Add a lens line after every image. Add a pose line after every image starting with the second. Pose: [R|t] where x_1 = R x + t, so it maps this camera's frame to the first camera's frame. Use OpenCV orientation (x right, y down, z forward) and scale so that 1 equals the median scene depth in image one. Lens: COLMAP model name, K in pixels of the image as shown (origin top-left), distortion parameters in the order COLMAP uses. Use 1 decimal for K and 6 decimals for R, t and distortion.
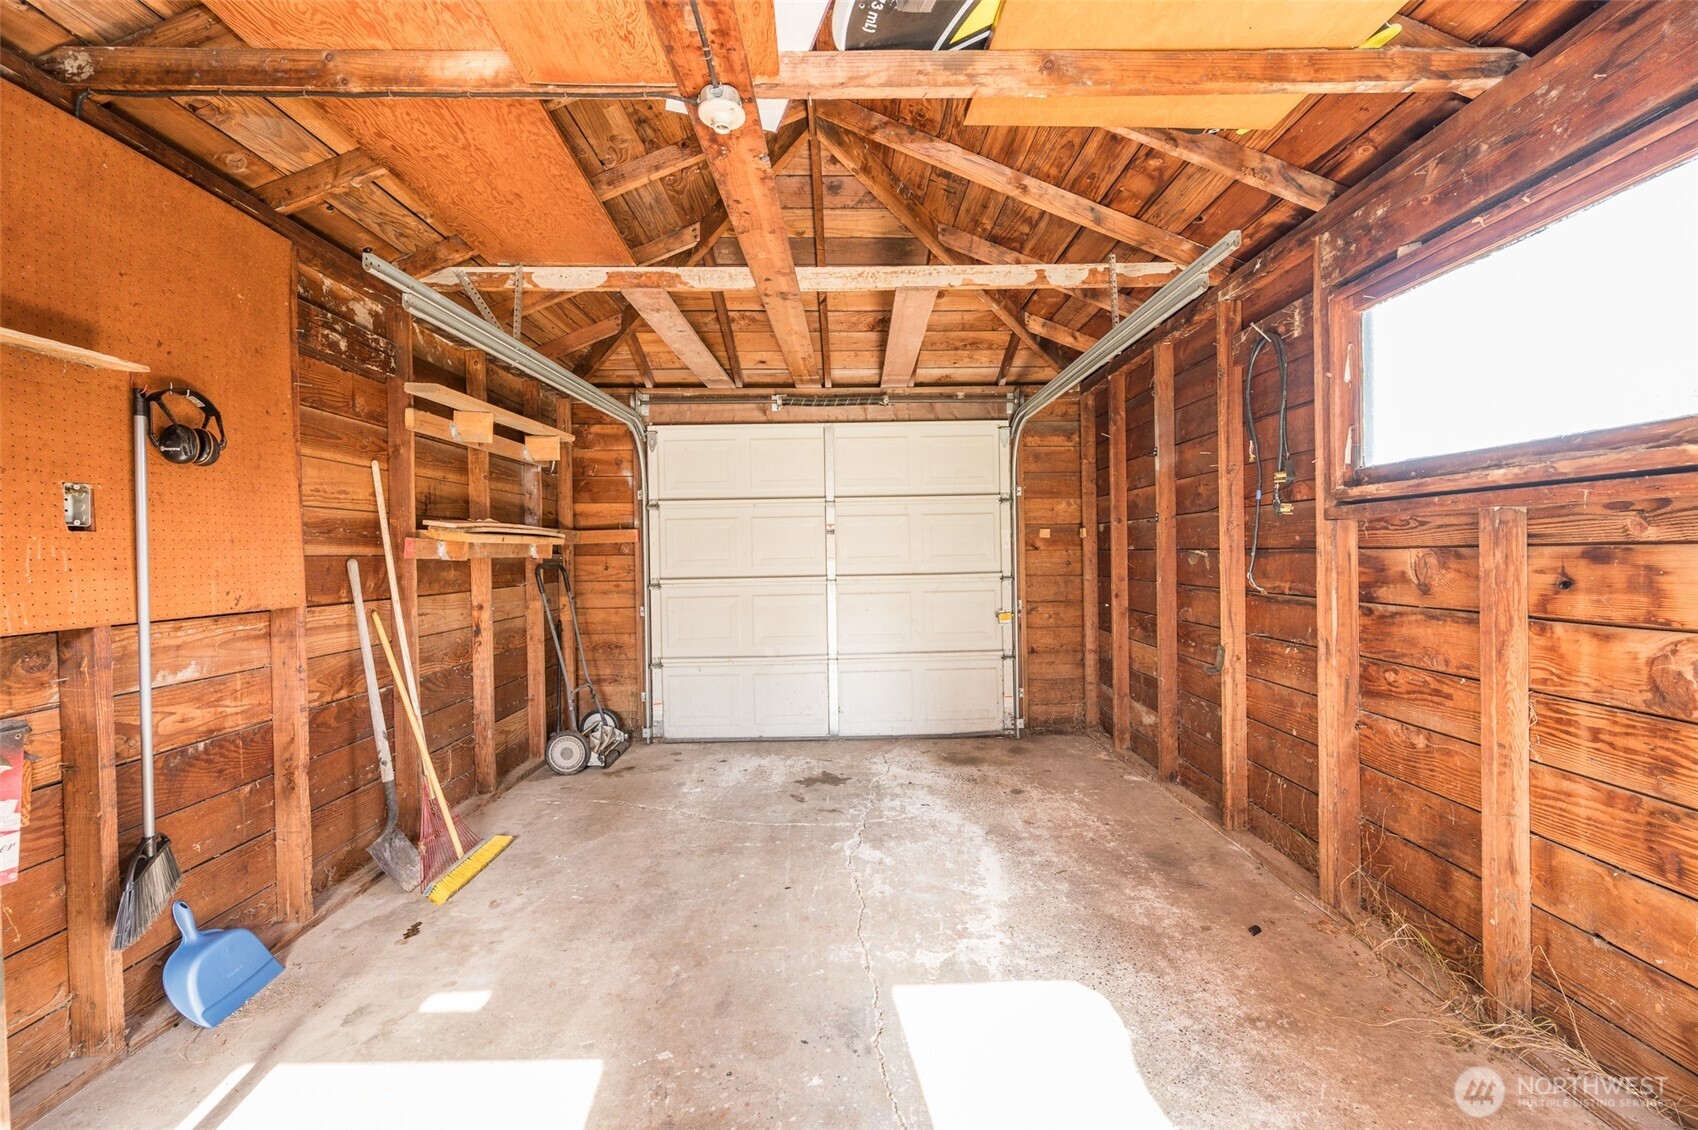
lens RADIAL K [[685.9, 0, 857.6], [0, 685.9, 553.5], [0, 0, 1]] dist [-0.003920, -0.000319]
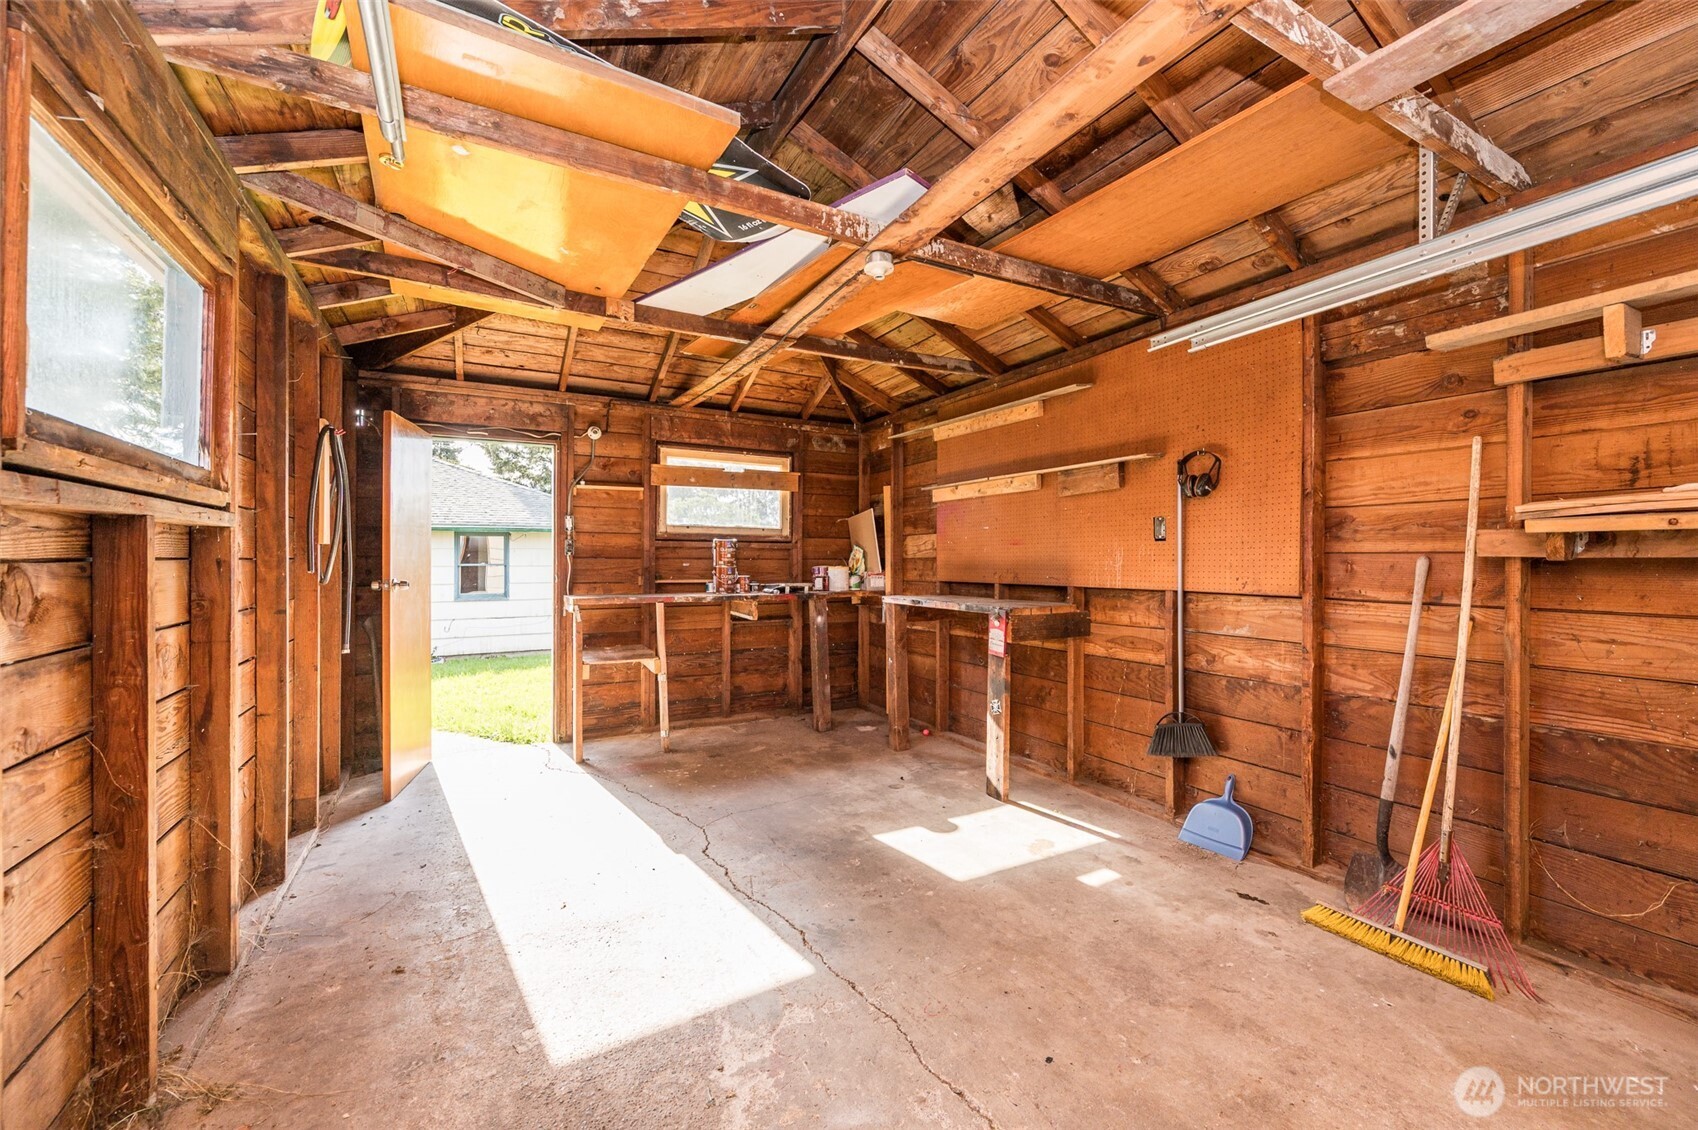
lens RADIAL K [[685.9, 0, 857.6], [0, 685.9, 553.5], [0, 0, 1]] dist [-0.003920, -0.000319]
pose [[-0.880720, 0.010235, -0.473526, 0.452394], [0.012153, 0.999926, -0.000990, -0.004816], [0.473480, -0.006627, -0.880779, 1.827604]]
